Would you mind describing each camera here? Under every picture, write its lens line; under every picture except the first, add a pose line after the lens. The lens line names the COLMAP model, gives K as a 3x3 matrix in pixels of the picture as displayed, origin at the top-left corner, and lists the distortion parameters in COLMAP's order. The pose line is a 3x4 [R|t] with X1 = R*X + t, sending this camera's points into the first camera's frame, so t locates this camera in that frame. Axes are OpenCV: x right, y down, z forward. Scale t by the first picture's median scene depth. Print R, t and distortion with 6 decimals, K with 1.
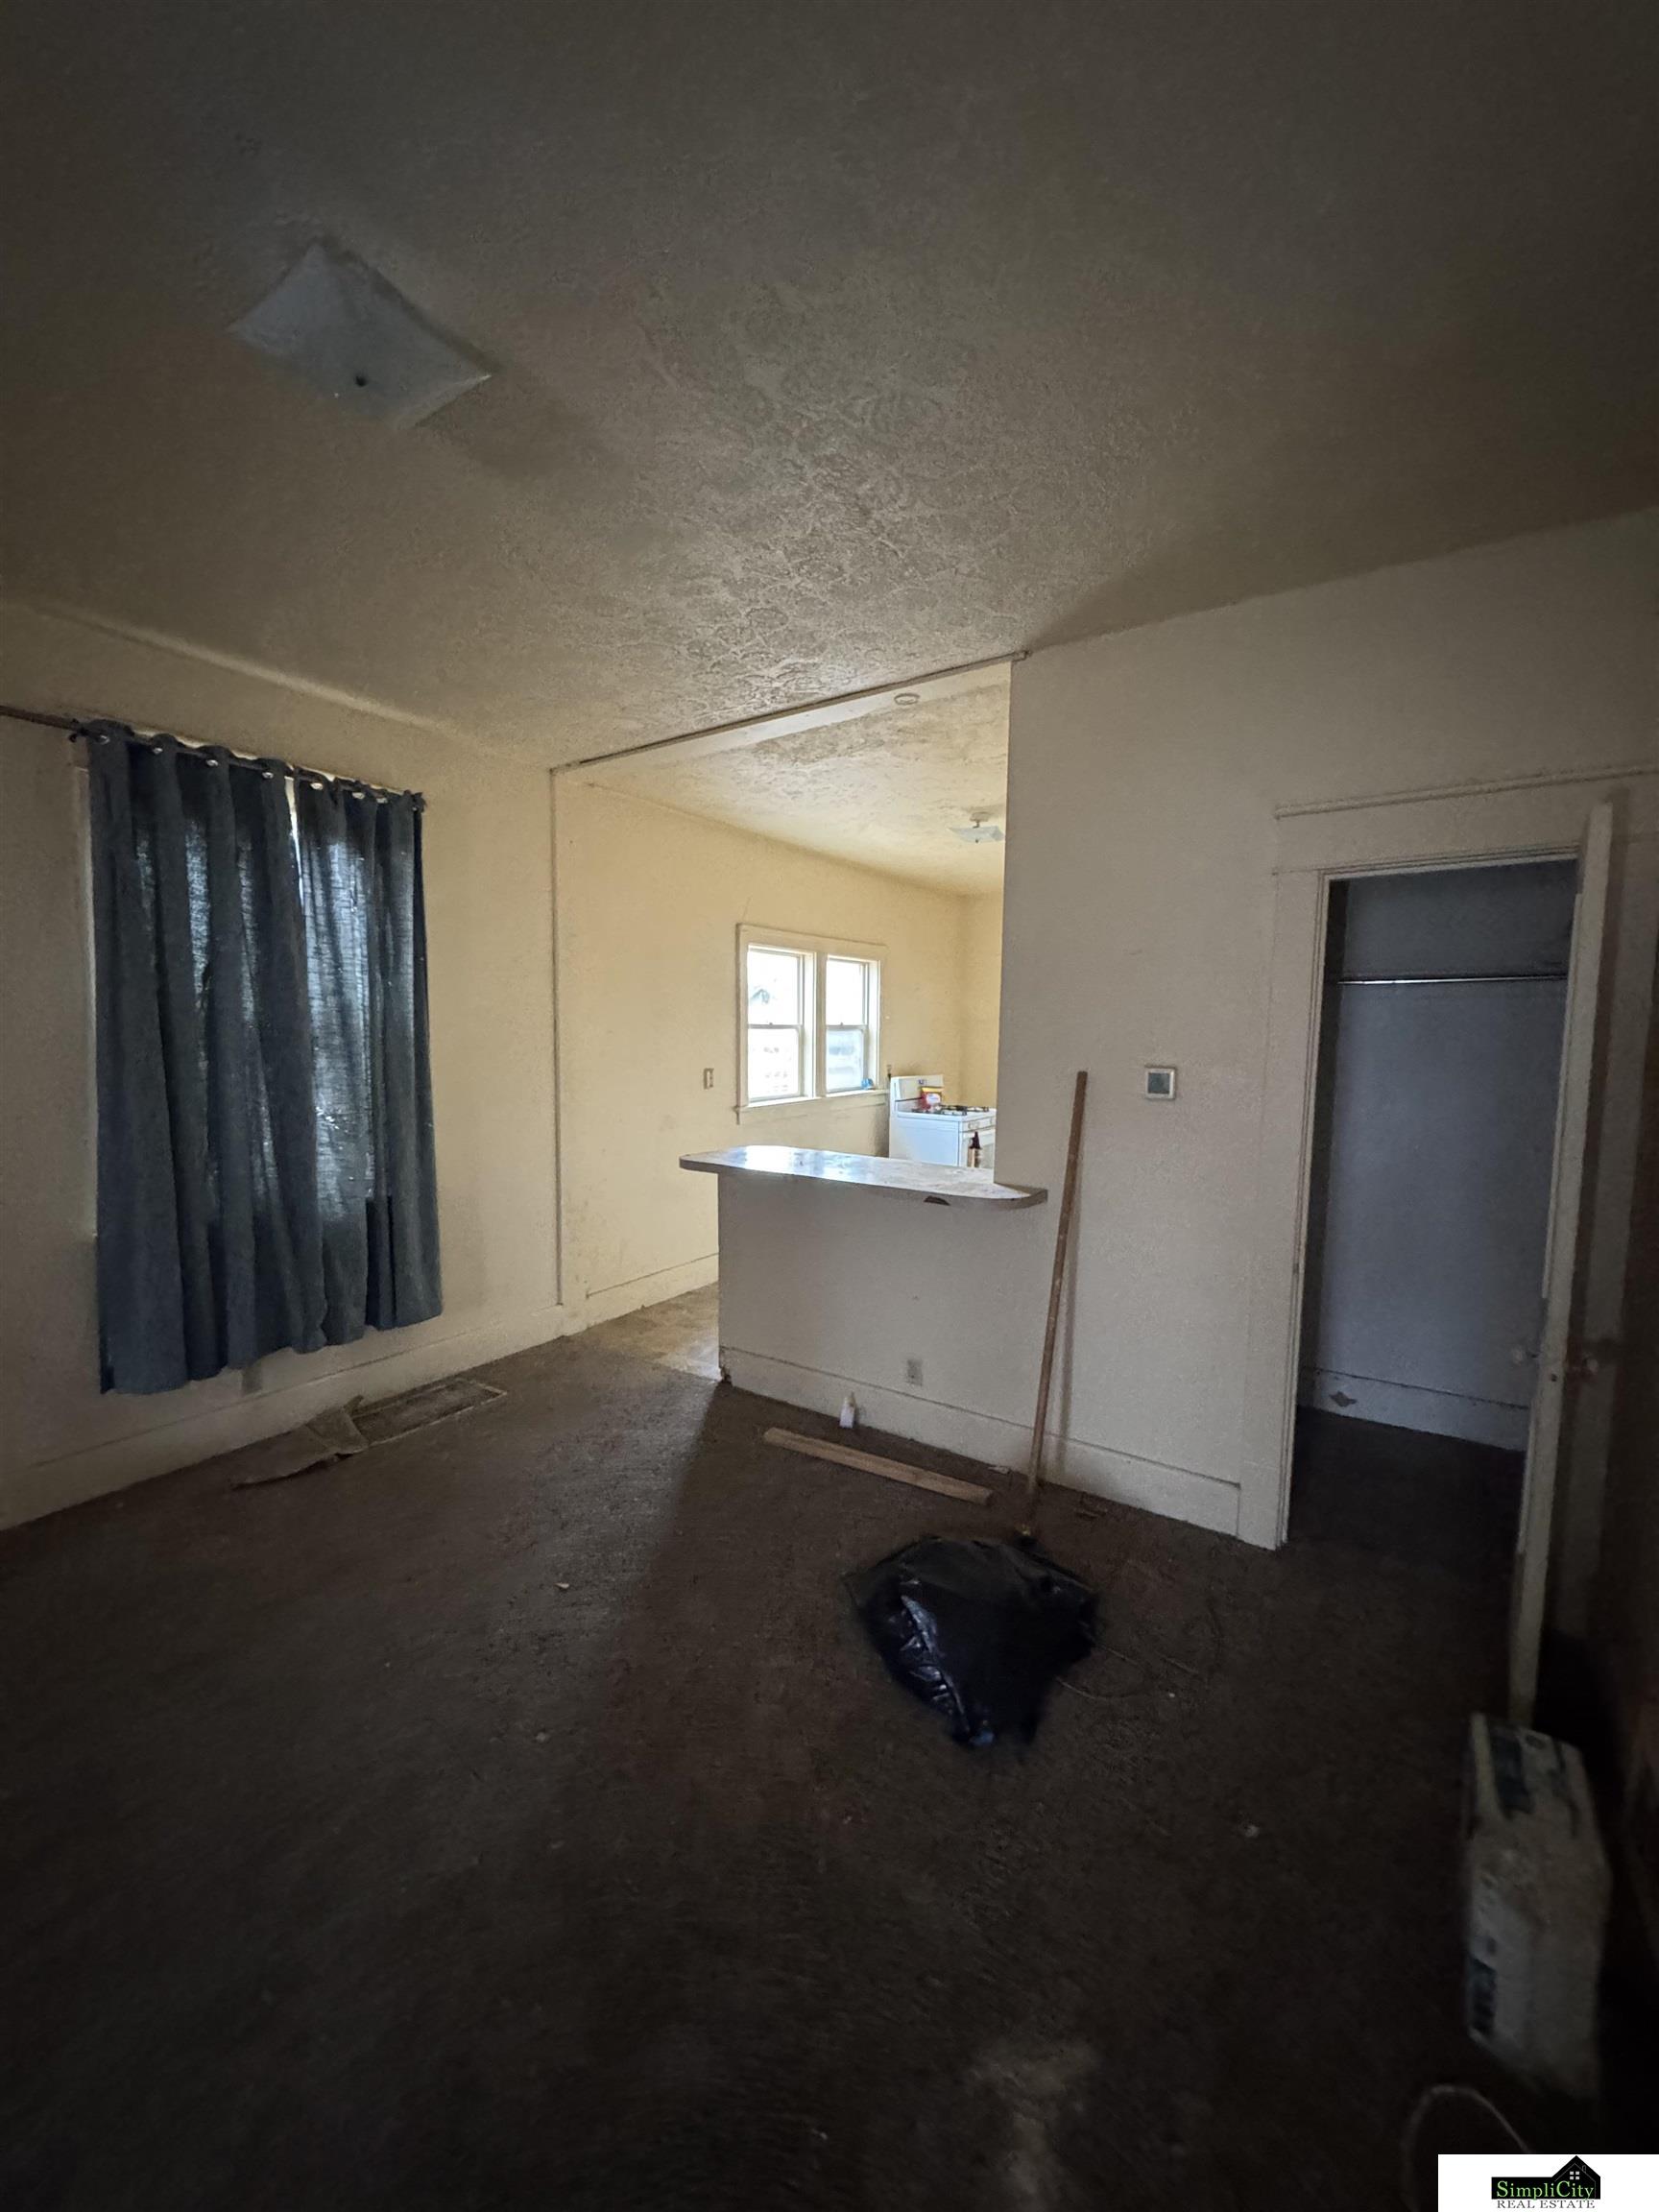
lens RADIAL K [[888.1, 0, 829.5], [0, 888.1, 1106.0], [0, 0, 1]] dist [-0.000934, -0.000040]
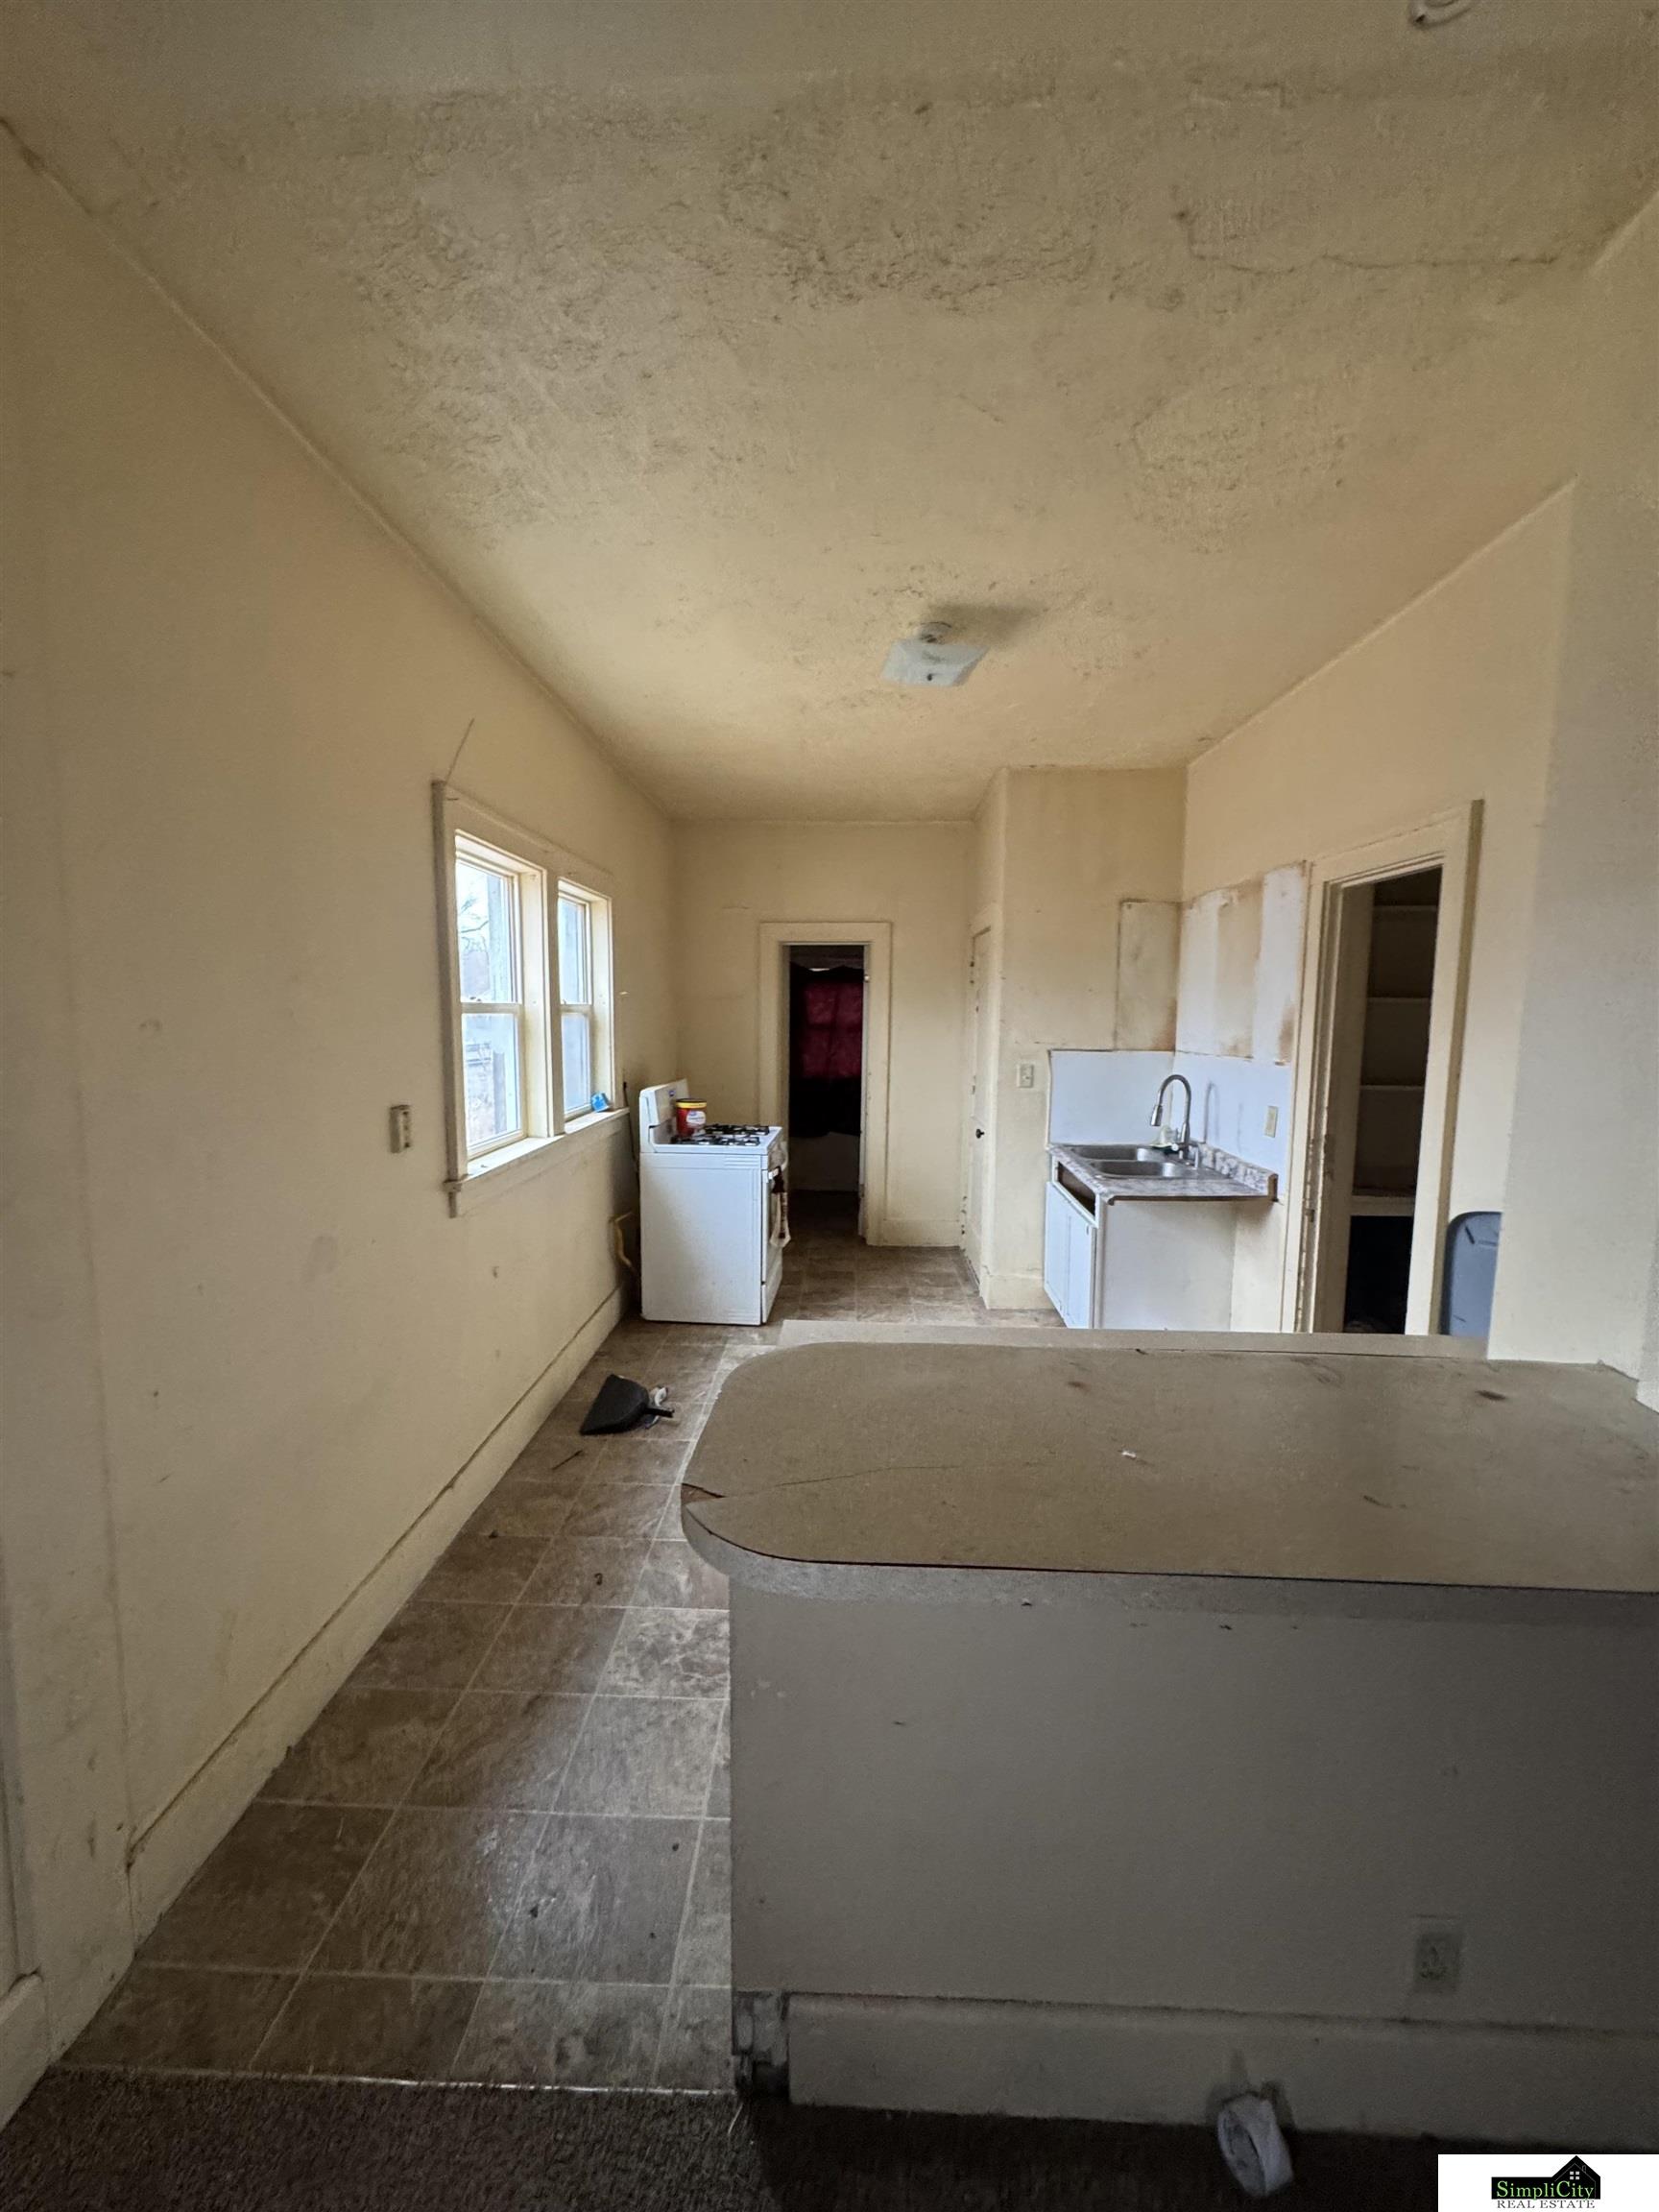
lens RADIAL K [[889.7, 0, 829.5], [0, 889.7, 1106.0], [0, 0, 1]] dist [0.000356, 0.000000]
pose [[0.857552, -0.054733, 0.511476, -0.170134], [0.042465, 0.998462, 0.035649, -0.046634], [-0.512641, -0.008851, 0.858558, 0.495392]]
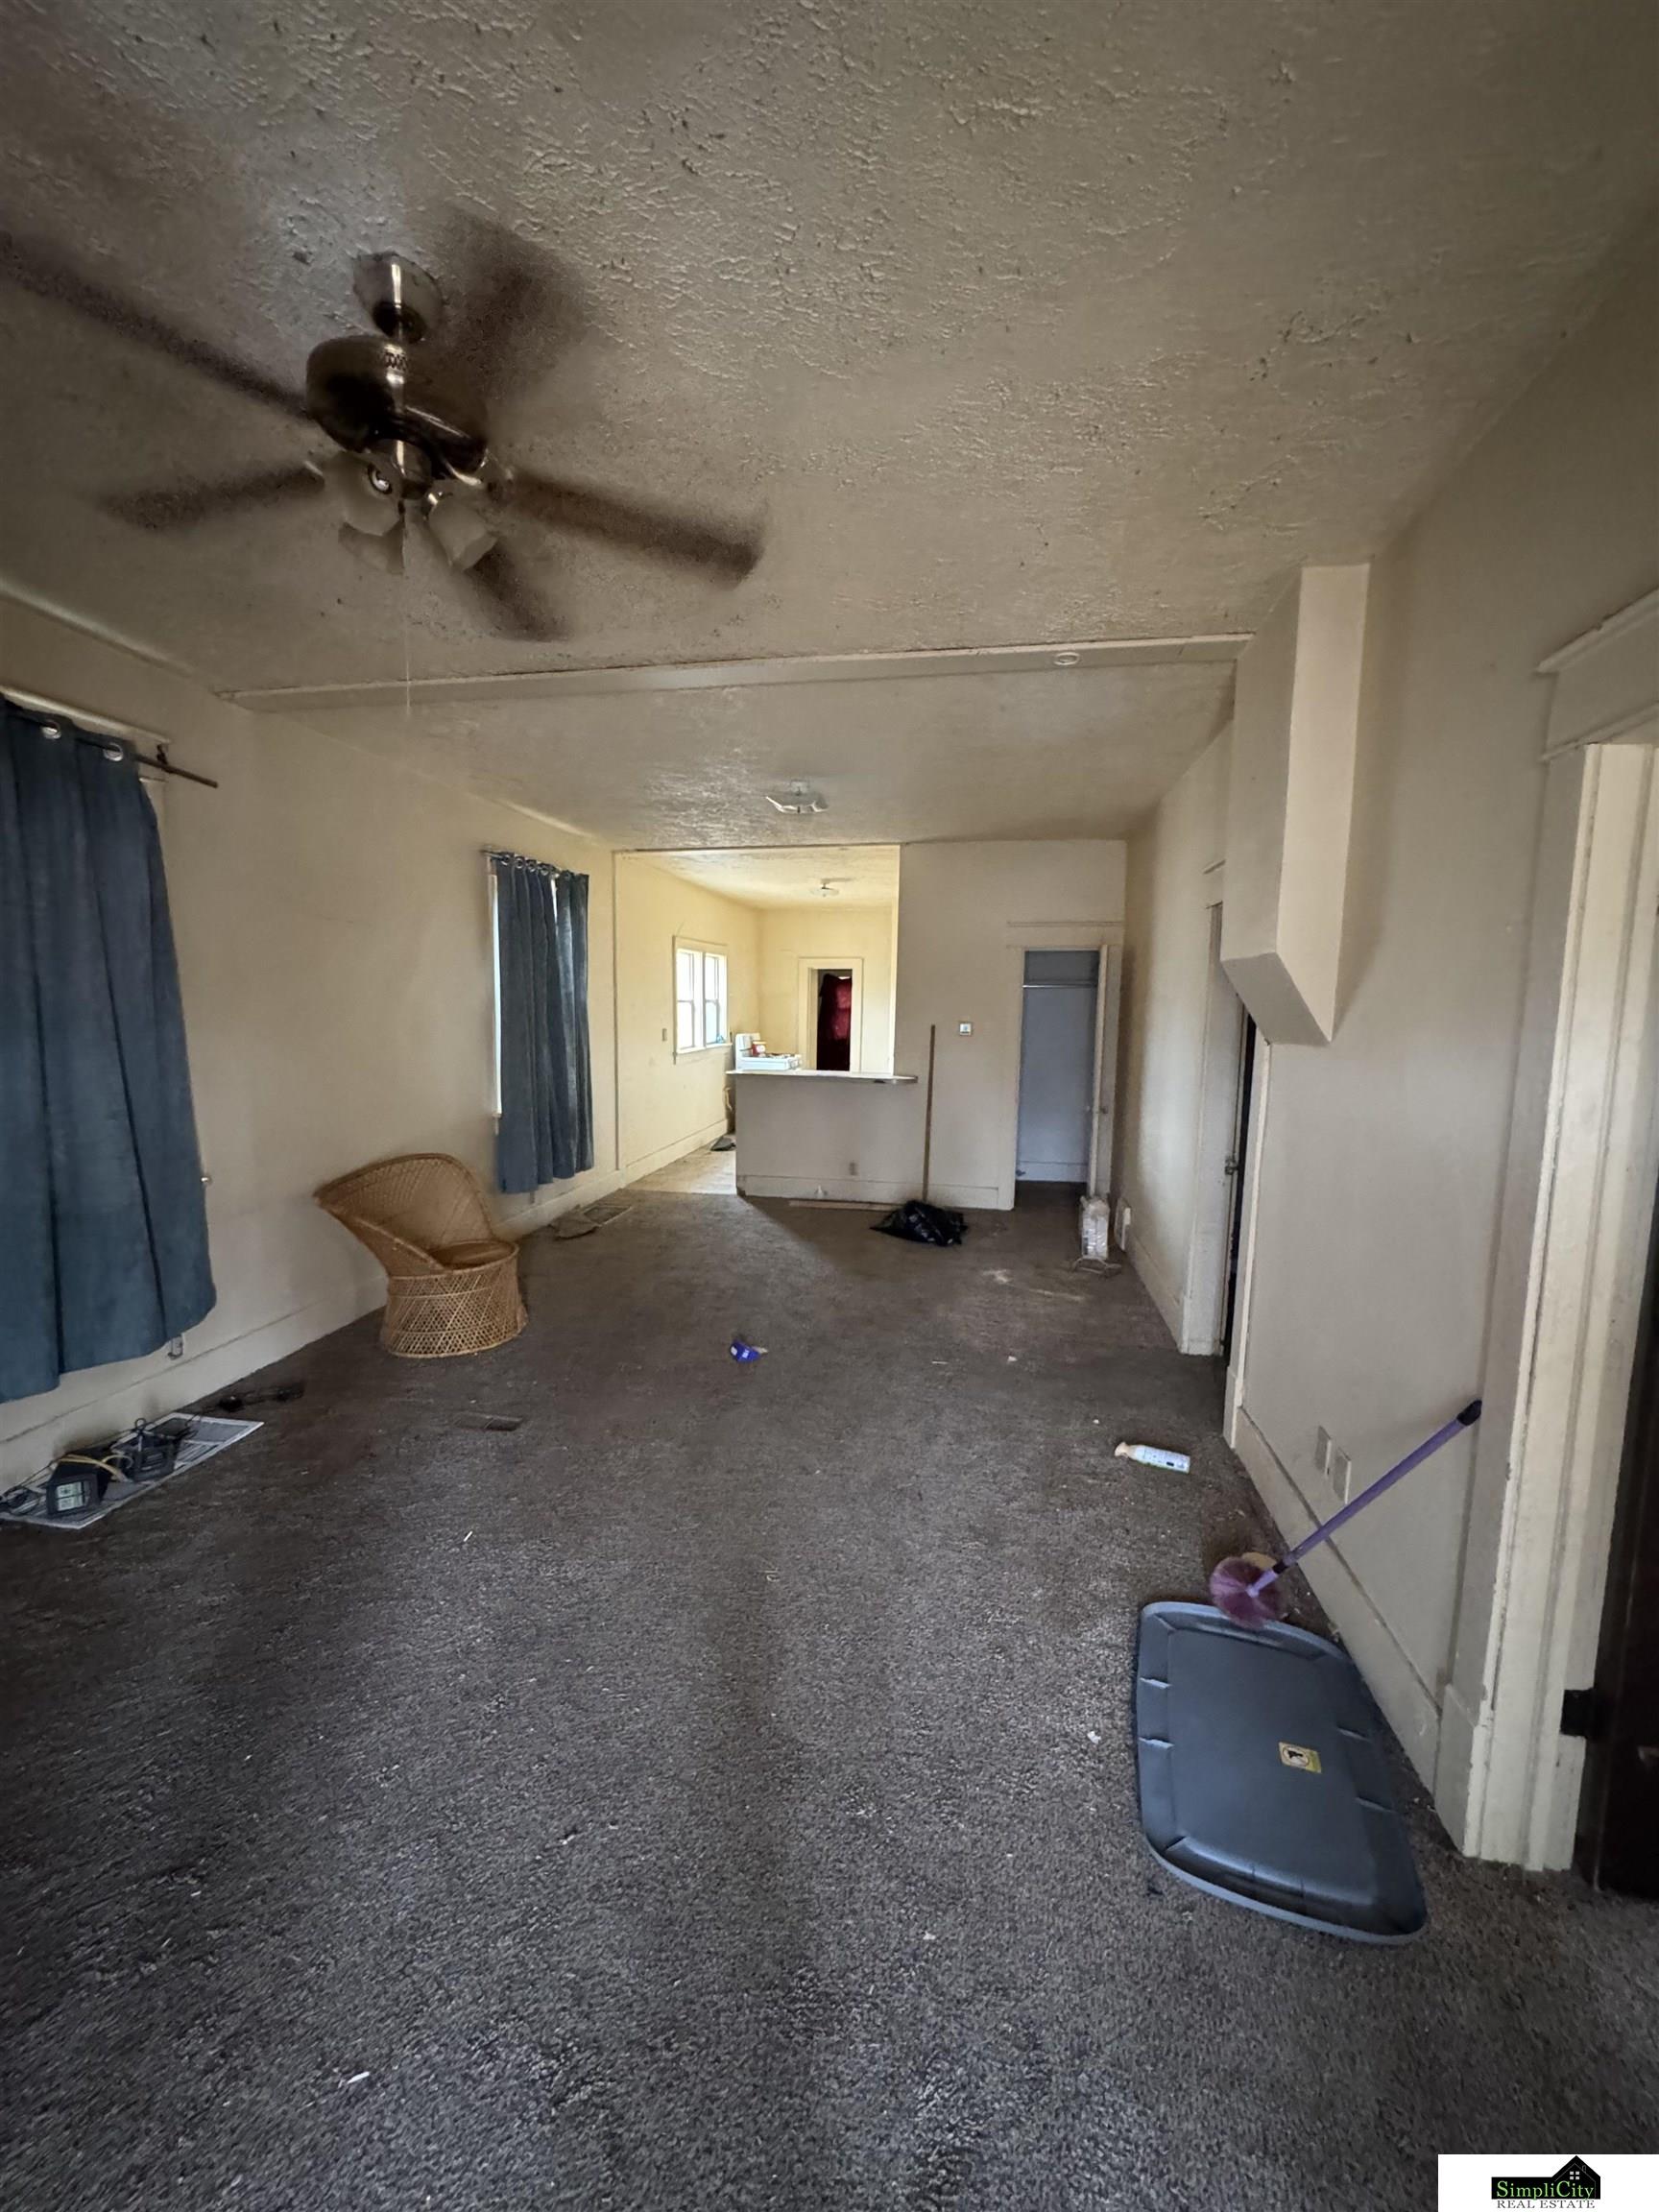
lens RADIAL K [[889.7, 0, 829.5], [0, 889.7, 1106.0], [0, 0, 1]] dist [0.000356, 0.000000]
pose [[0.921803, -0.042490, 0.385322, -0.461246], [0.026892, 0.998589, 0.045782, 0.029566], [-0.386724, -0.031840, 0.921646, -0.557759]]
